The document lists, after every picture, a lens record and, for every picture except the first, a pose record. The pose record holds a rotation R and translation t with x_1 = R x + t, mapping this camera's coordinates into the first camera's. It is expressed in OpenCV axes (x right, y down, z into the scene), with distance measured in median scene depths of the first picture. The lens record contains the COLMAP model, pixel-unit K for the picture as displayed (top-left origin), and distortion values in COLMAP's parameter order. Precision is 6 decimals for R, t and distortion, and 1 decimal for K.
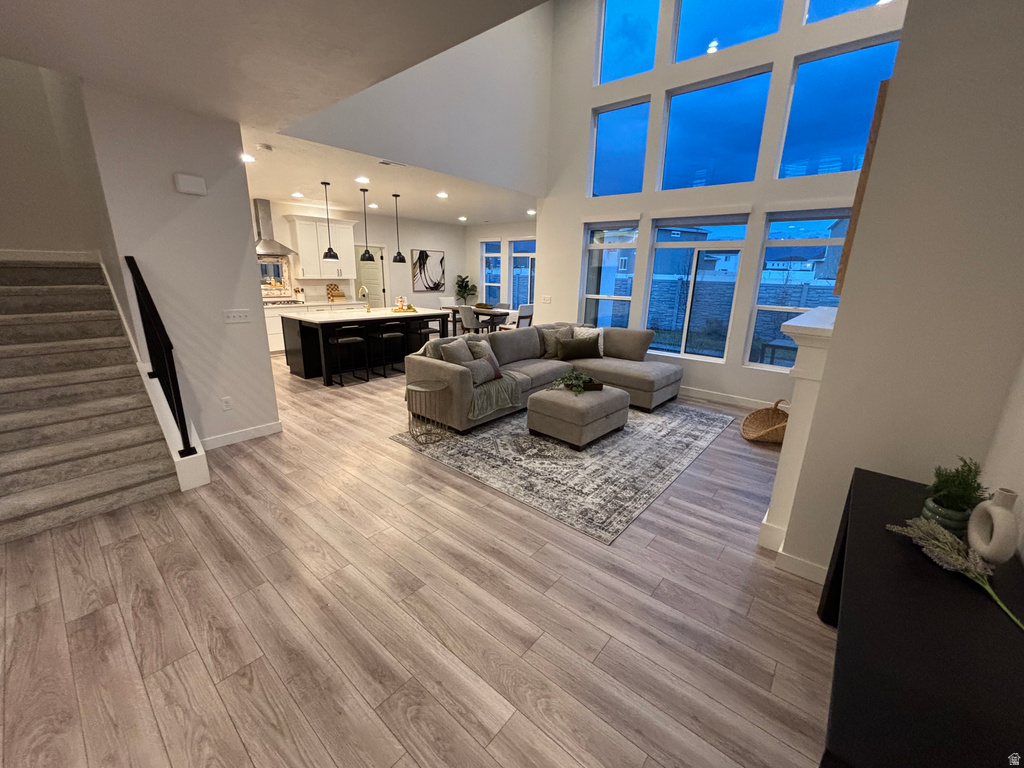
lens RADIAL K [[410.3, 0, 512.9], [0, 410.3, 385.2], [0, 0, 1]] dist [-0.001522, -0.000309]
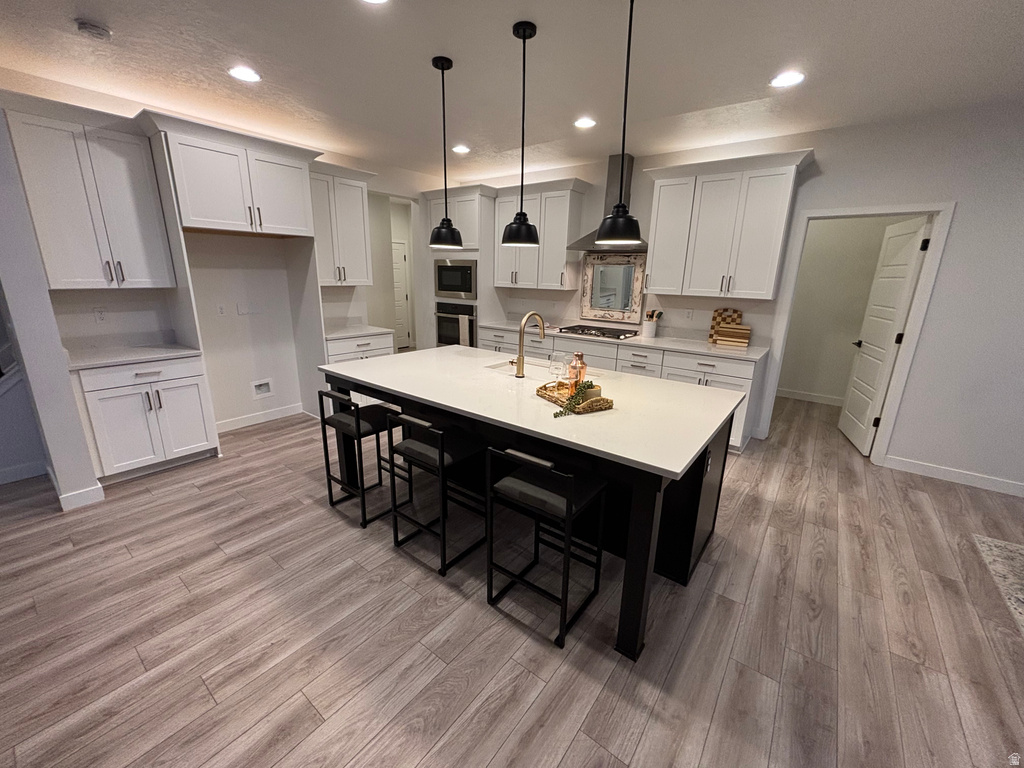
lens RADIAL K [[410.3, 0, 514.2], [0, 410.3, 388.3], [0, 0, 1]] dist [-0.001522, -0.000309]
pose [[0.047501, 0.246438, -0.967994, 0.032729], [-0.285095, 0.932122, 0.223315, -0.304104], [0.957322, 0.265362, 0.114535, 1.142523]]
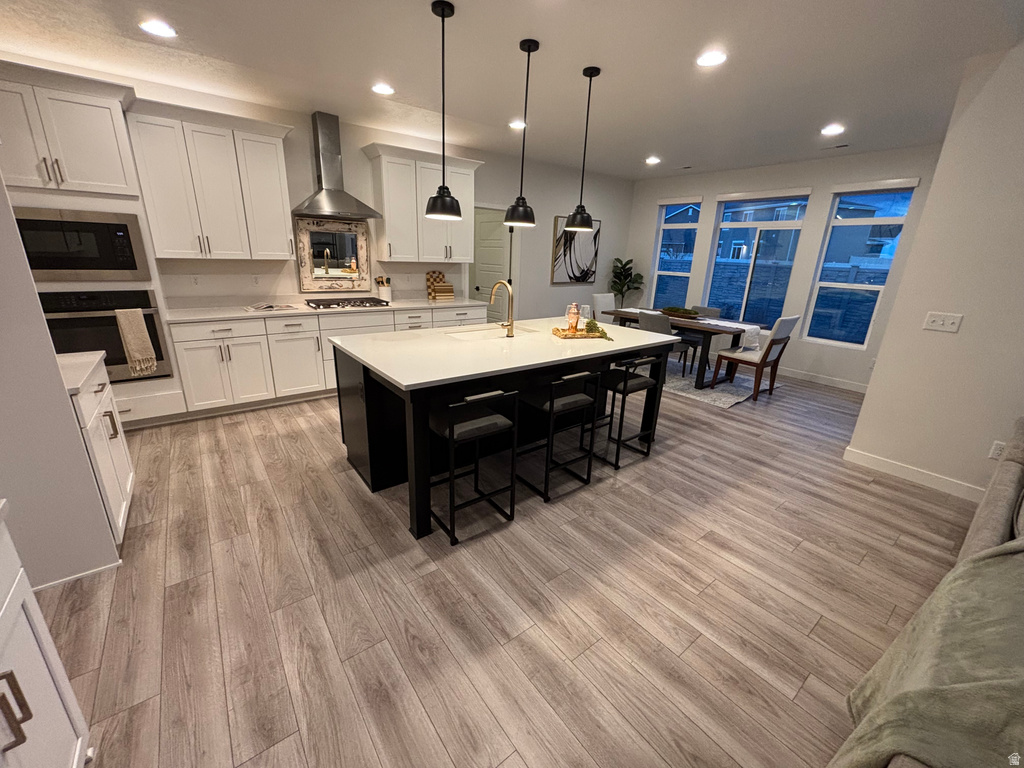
lens RADIAL K [[410.3, 0, 509.6], [0, 410.3, 386.6], [0, 0, 1]] dist [-0.001522, -0.000309]
pose [[0.976703, 0.075285, -0.200954, -0.304696], [-0.066992, 0.996610, 0.047764, -0.172851], [0.203869, -0.033189, 0.978436, 0.650490]]
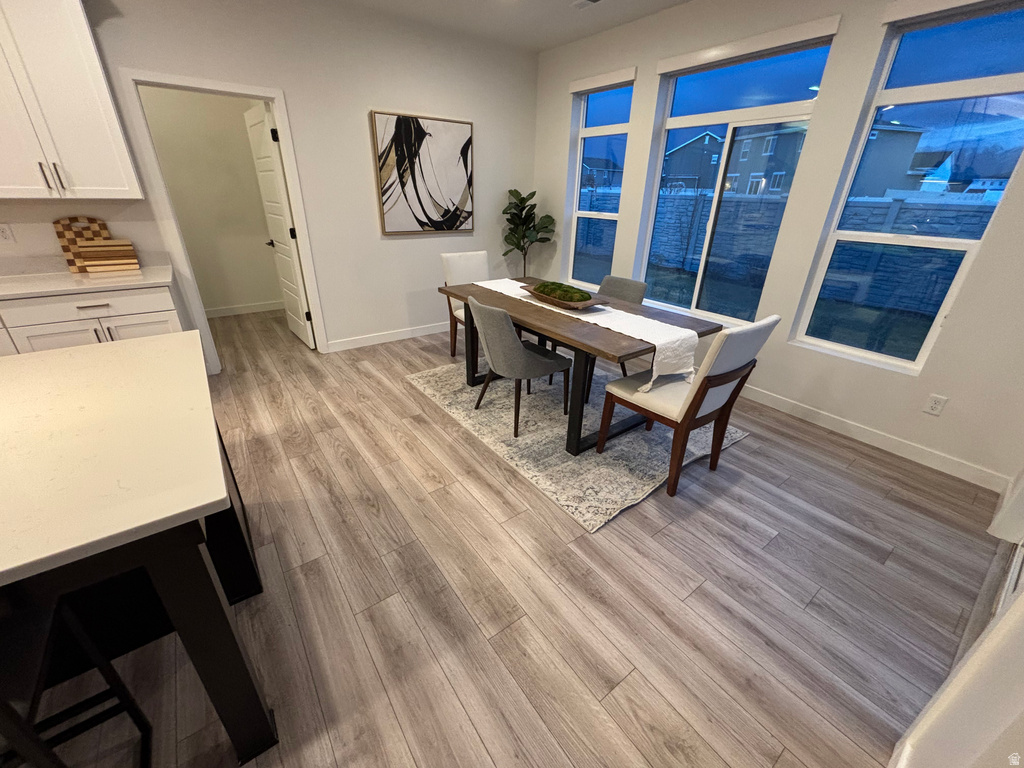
lens RADIAL K [[410.3, 0, 509.1], [0, 410.3, 384.0], [0, 0, 1]] dist [-0.001522, -0.000309]
pose [[0.972045, 0.098504, -0.213135, -0.061301], [-0.061797, 0.983069, 0.172502, -0.301614], [0.226518, -0.154509, 0.961674, 1.167357]]
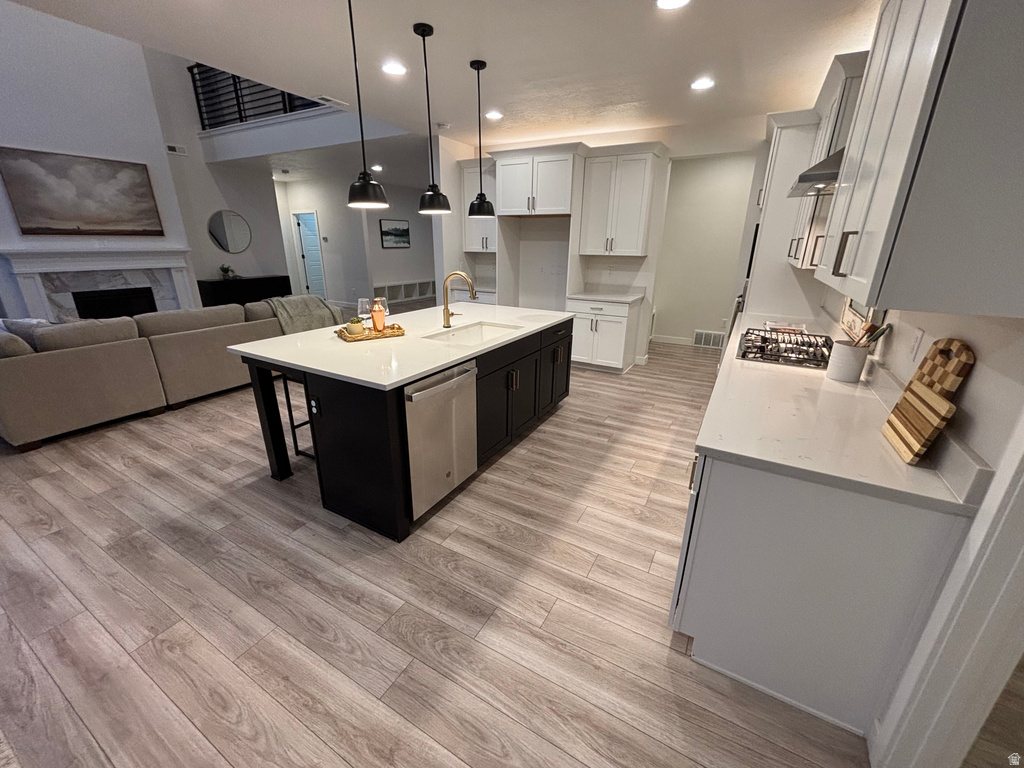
lens RADIAL K [[410.3, 0, 508.6], [0, 410.3, 387.8], [0, 0, 1]] dist [-0.001522, -0.000309]
pose [[-0.982418, 0.026914, -0.184745, -0.397369], [-0.084228, 0.819230, 0.567246, -0.465331], [0.166615, 0.572833, -0.802560, 1.698010]]
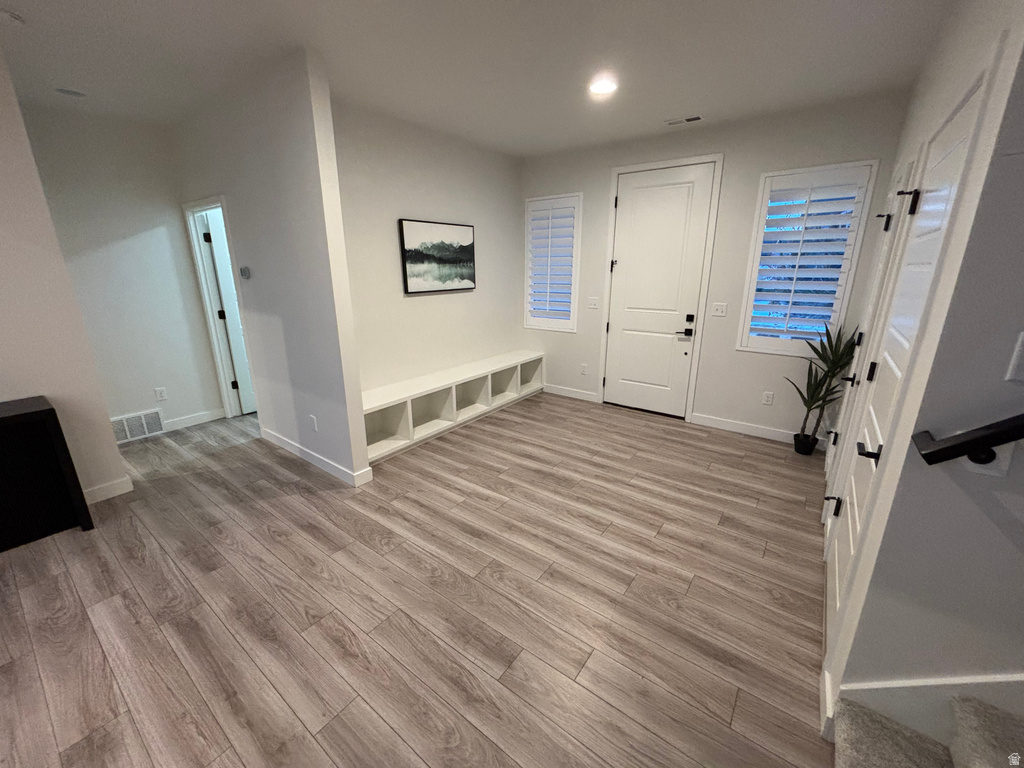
lens RADIAL K [[410.3, 0, 511.1], [0, 410.3, 379.6], [0, 0, 1]] dist [-0.001522, -0.000309]
pose [[-0.997647, -0.004052, -0.068438, -0.333709], [-0.038594, 0.858245, 0.511787, -0.139843], [0.056663, 0.513224, -0.856382, 0.496053]]
